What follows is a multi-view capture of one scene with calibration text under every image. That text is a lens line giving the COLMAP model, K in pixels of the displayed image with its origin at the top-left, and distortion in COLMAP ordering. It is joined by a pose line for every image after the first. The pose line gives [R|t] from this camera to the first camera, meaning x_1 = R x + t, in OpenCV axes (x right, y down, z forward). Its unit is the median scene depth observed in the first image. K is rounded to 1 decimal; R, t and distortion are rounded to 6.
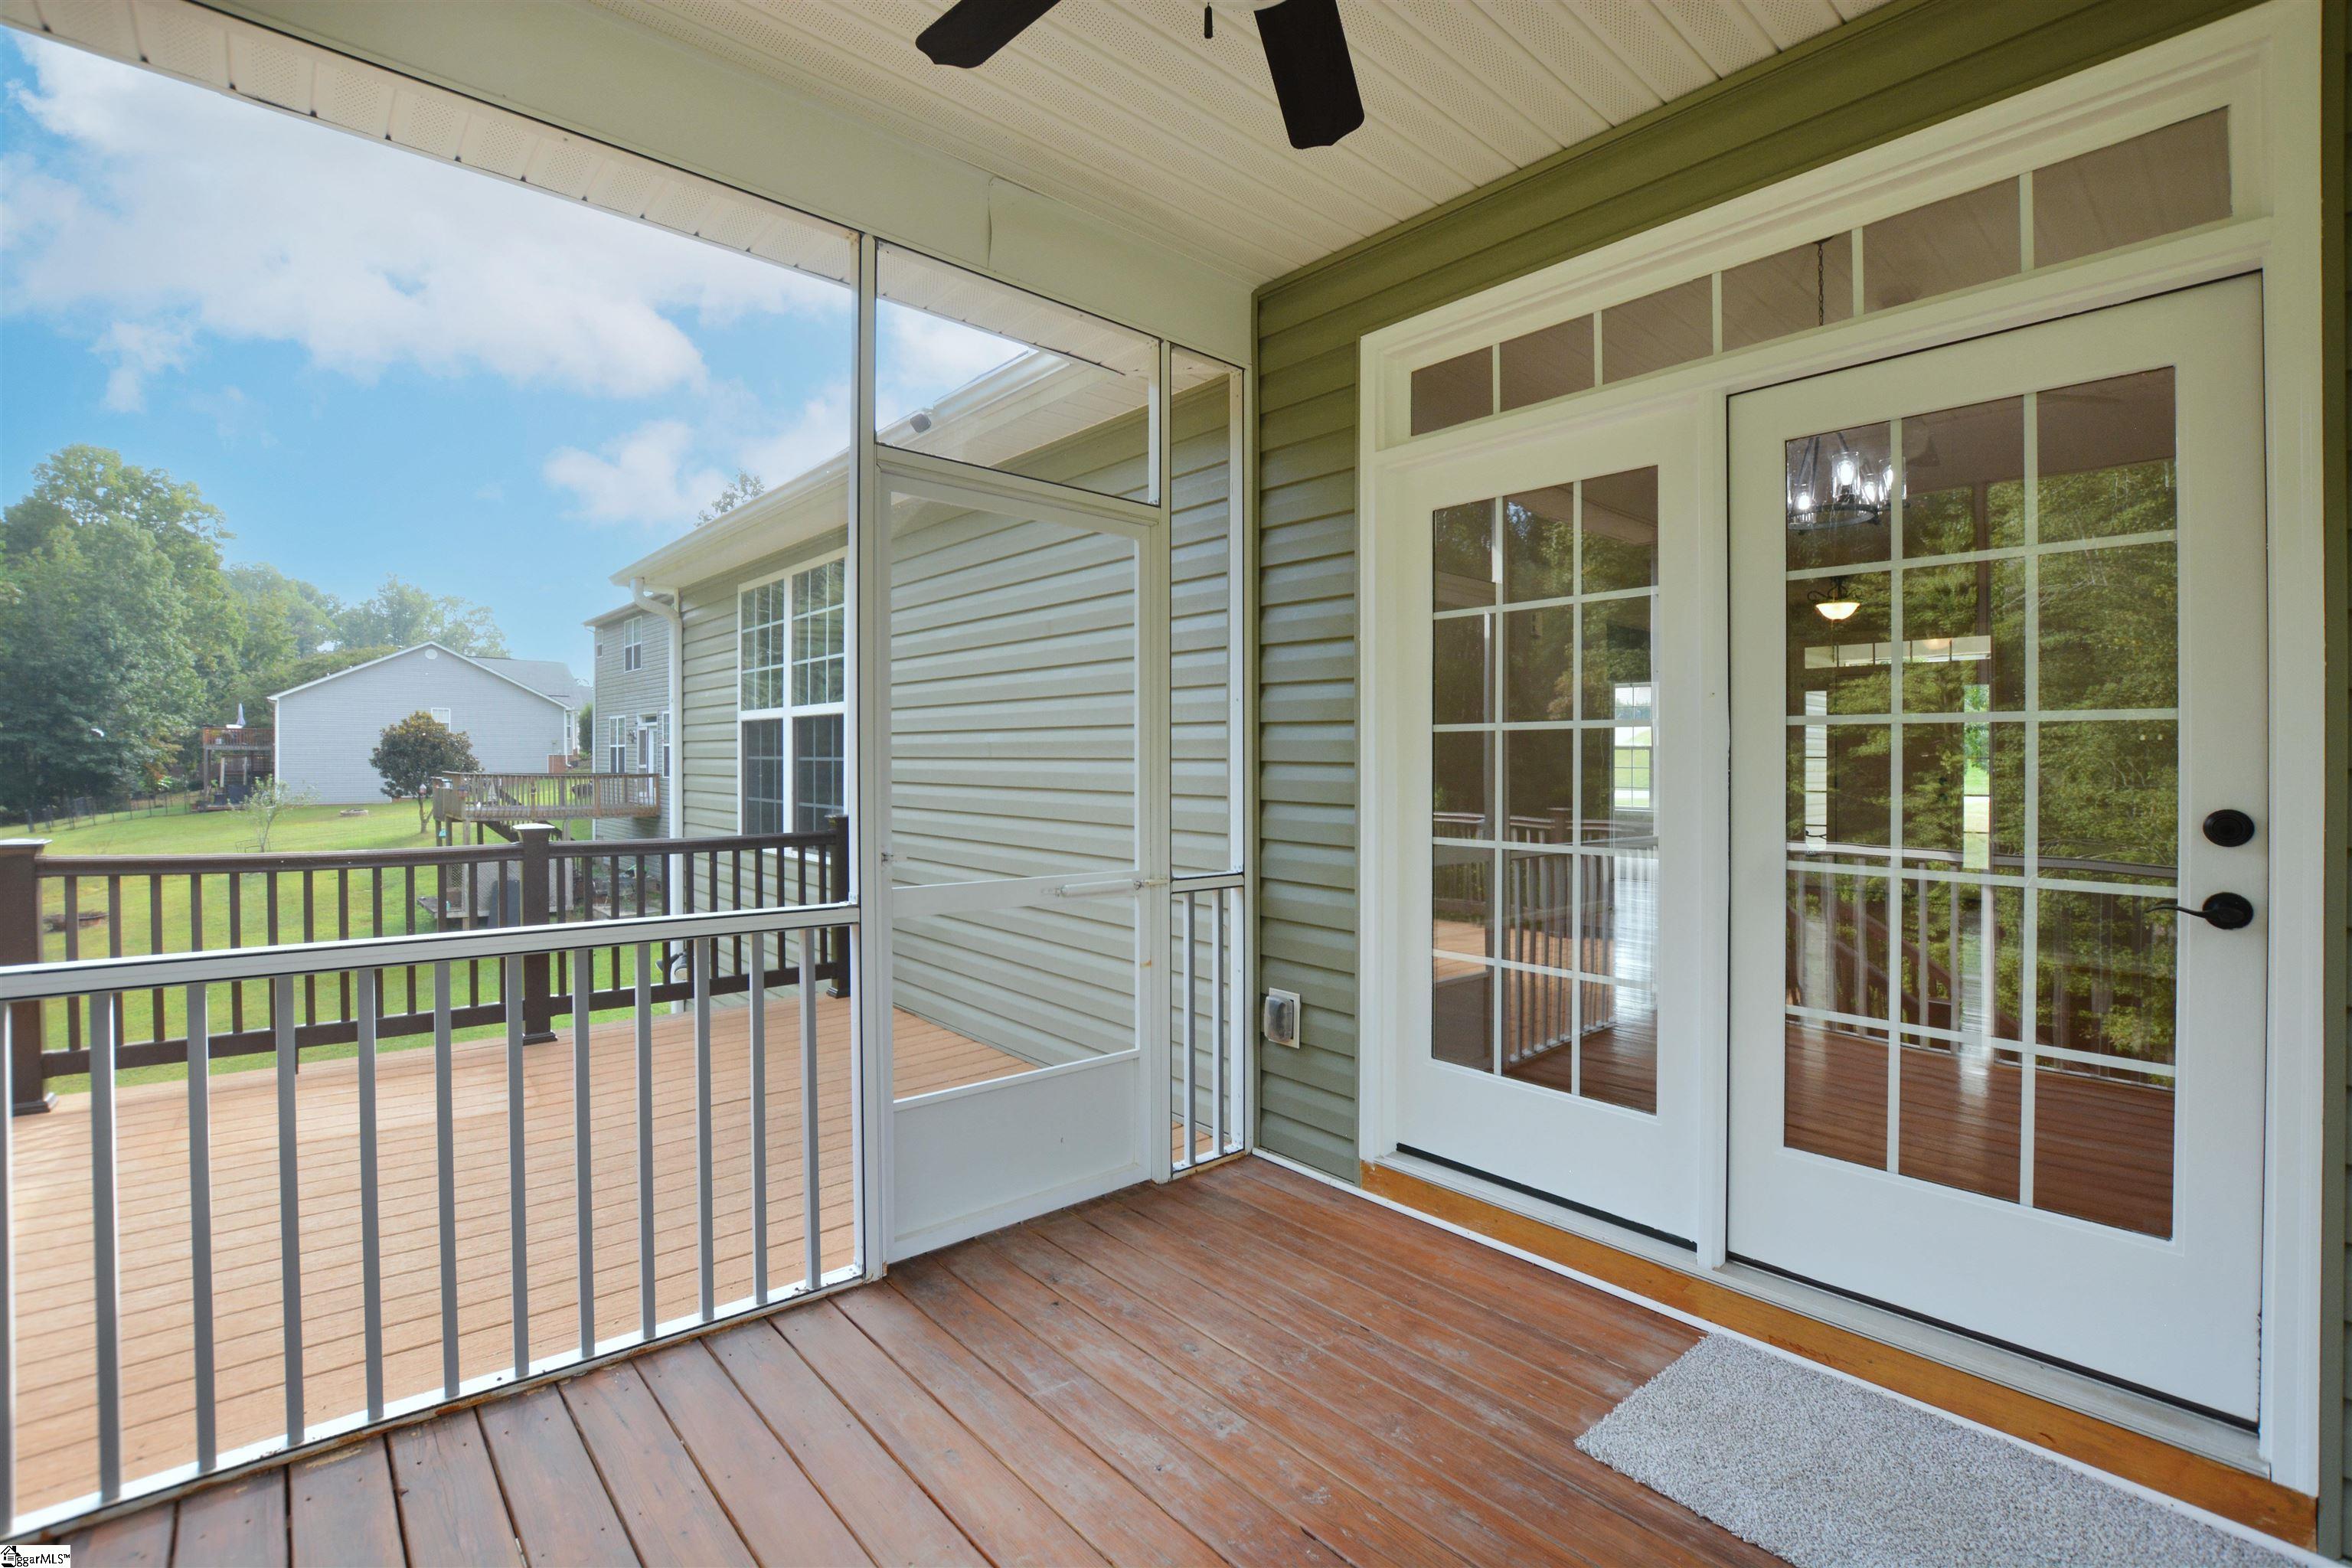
lens RADIAL K [[1050.1, 0, 1175.2], [0, 1050.1, 772.6], [0, 0, 1]] dist [-0.019750, 0.001210]
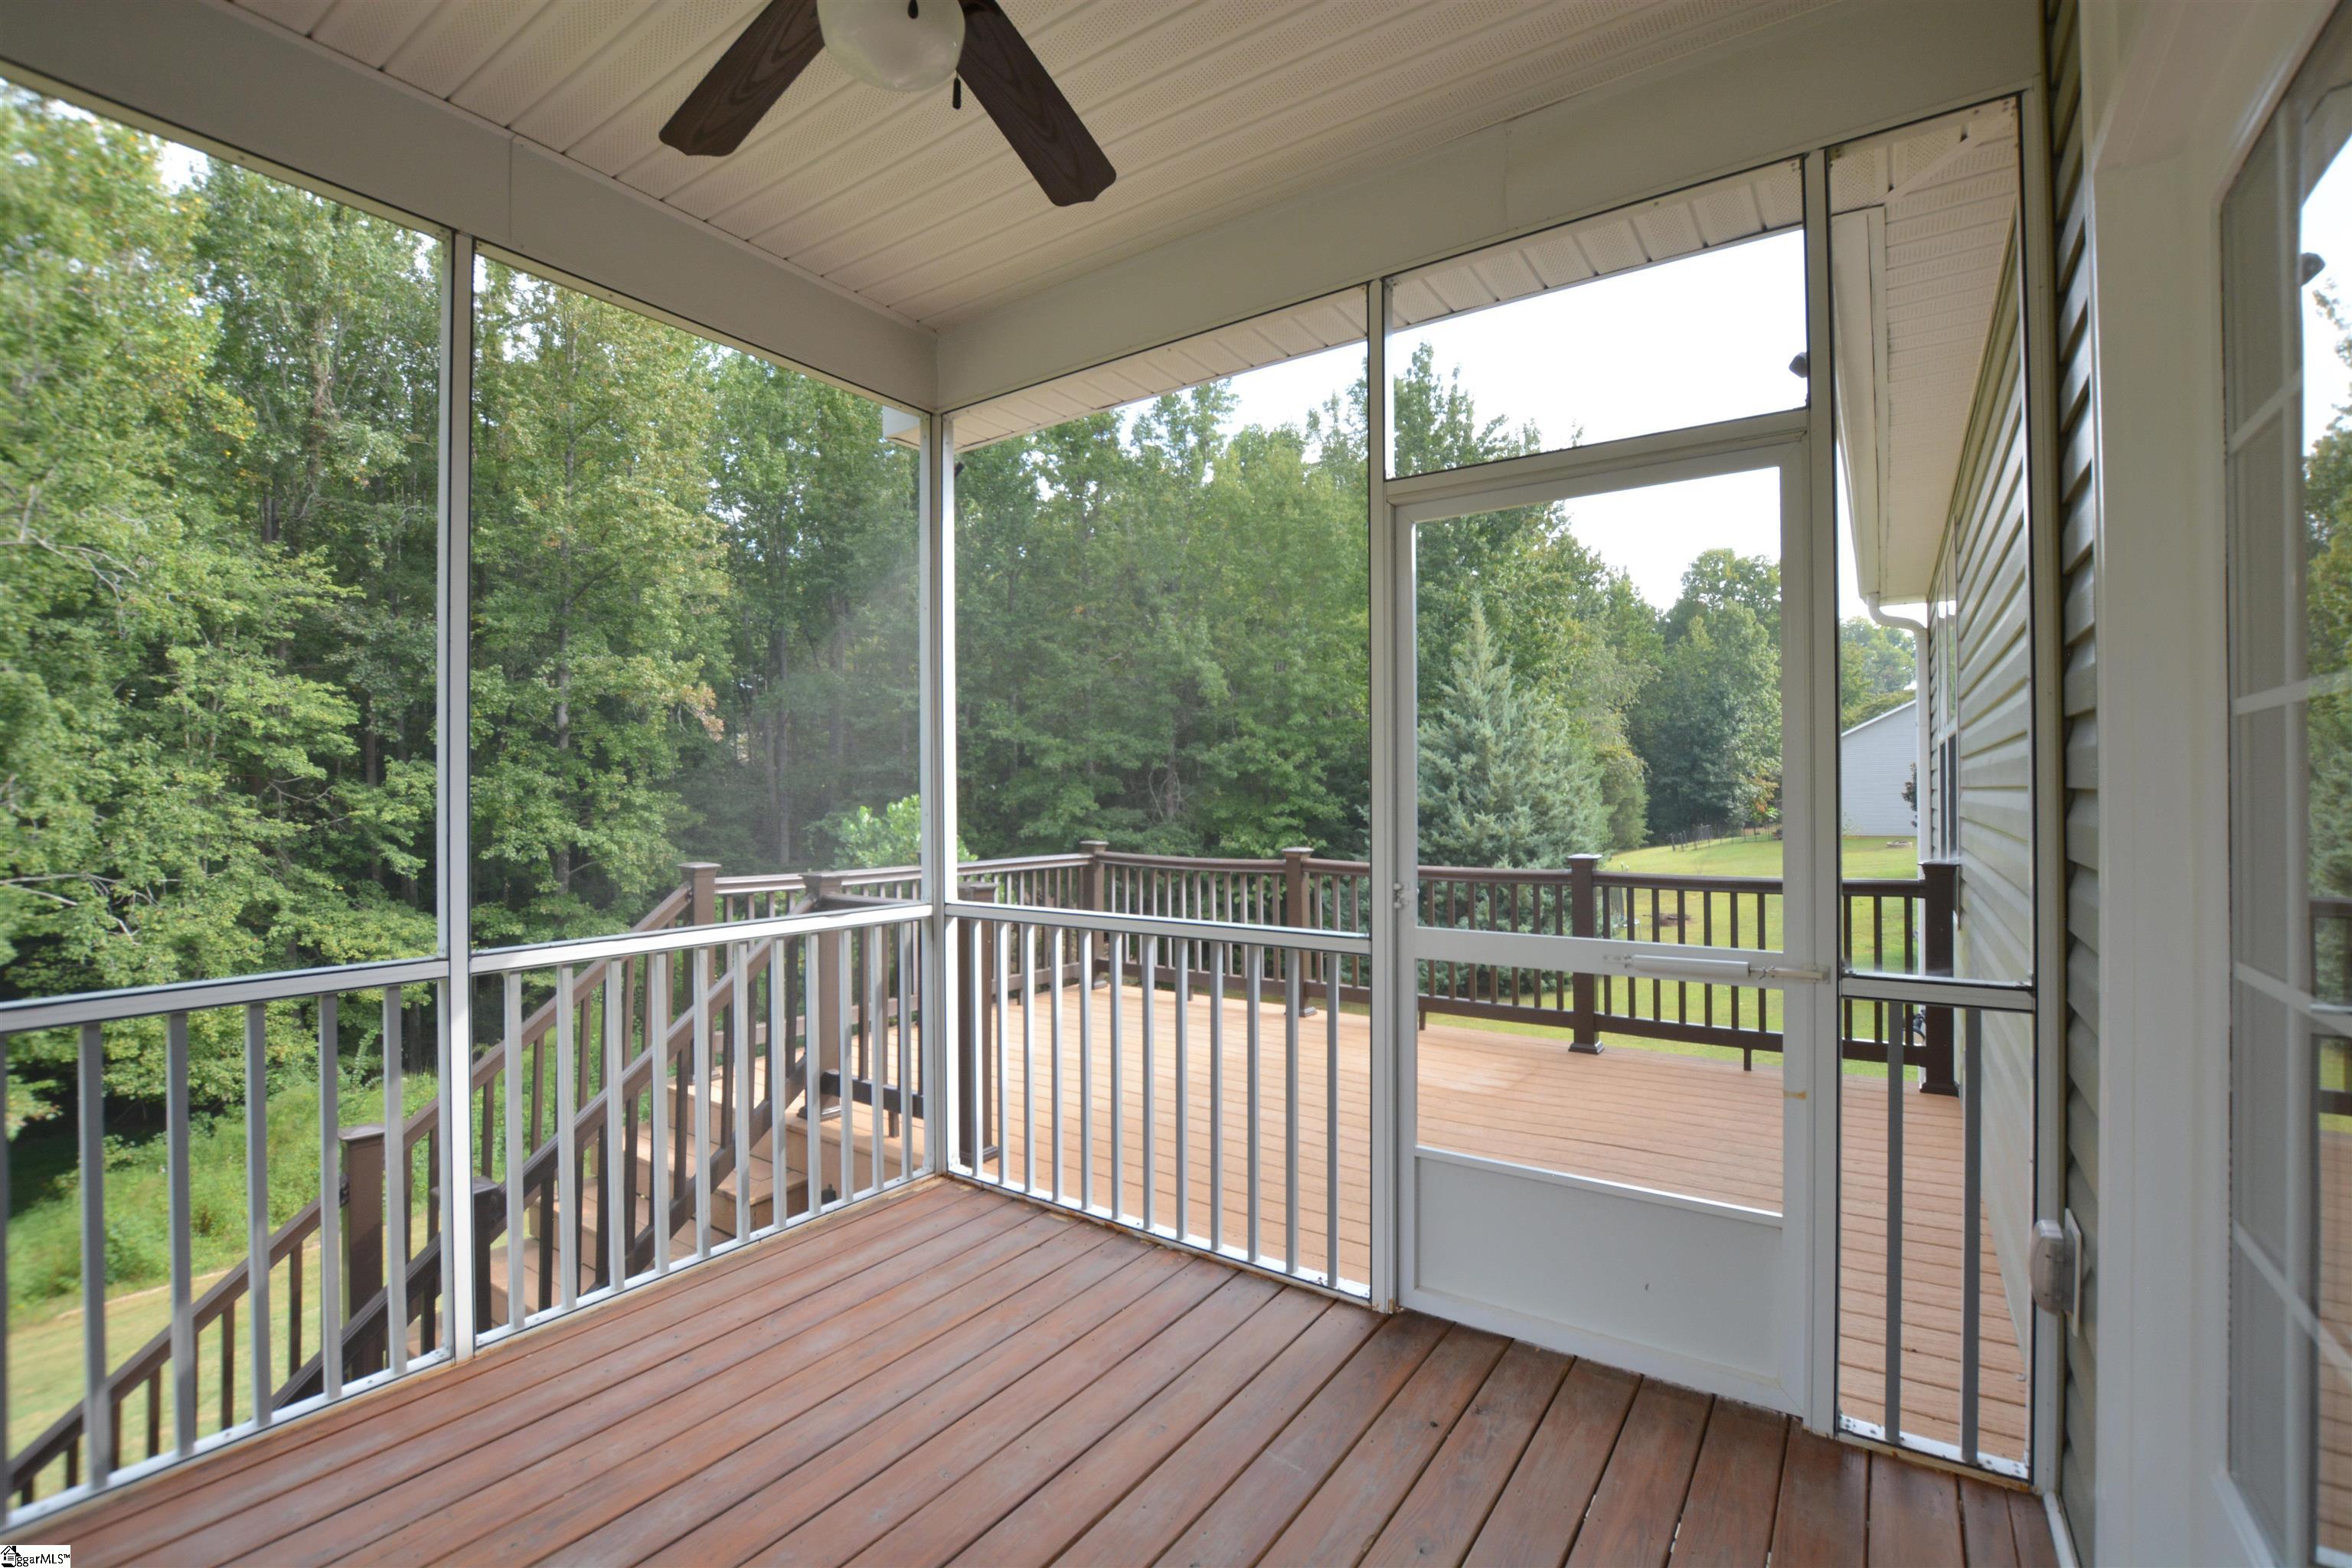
lens RADIAL K [[1050.1, 0, 1172.8], [0, 1050.1, 798.3], [0, 0, 1]] dist [-0.019750, 0.001210]
pose [[0.246152, -0.006314, -0.969211, 0.507785], [-0.000906, 0.999977, -0.006744, -0.001032], [0.969231, 0.002538, 0.246140, 0.440611]]
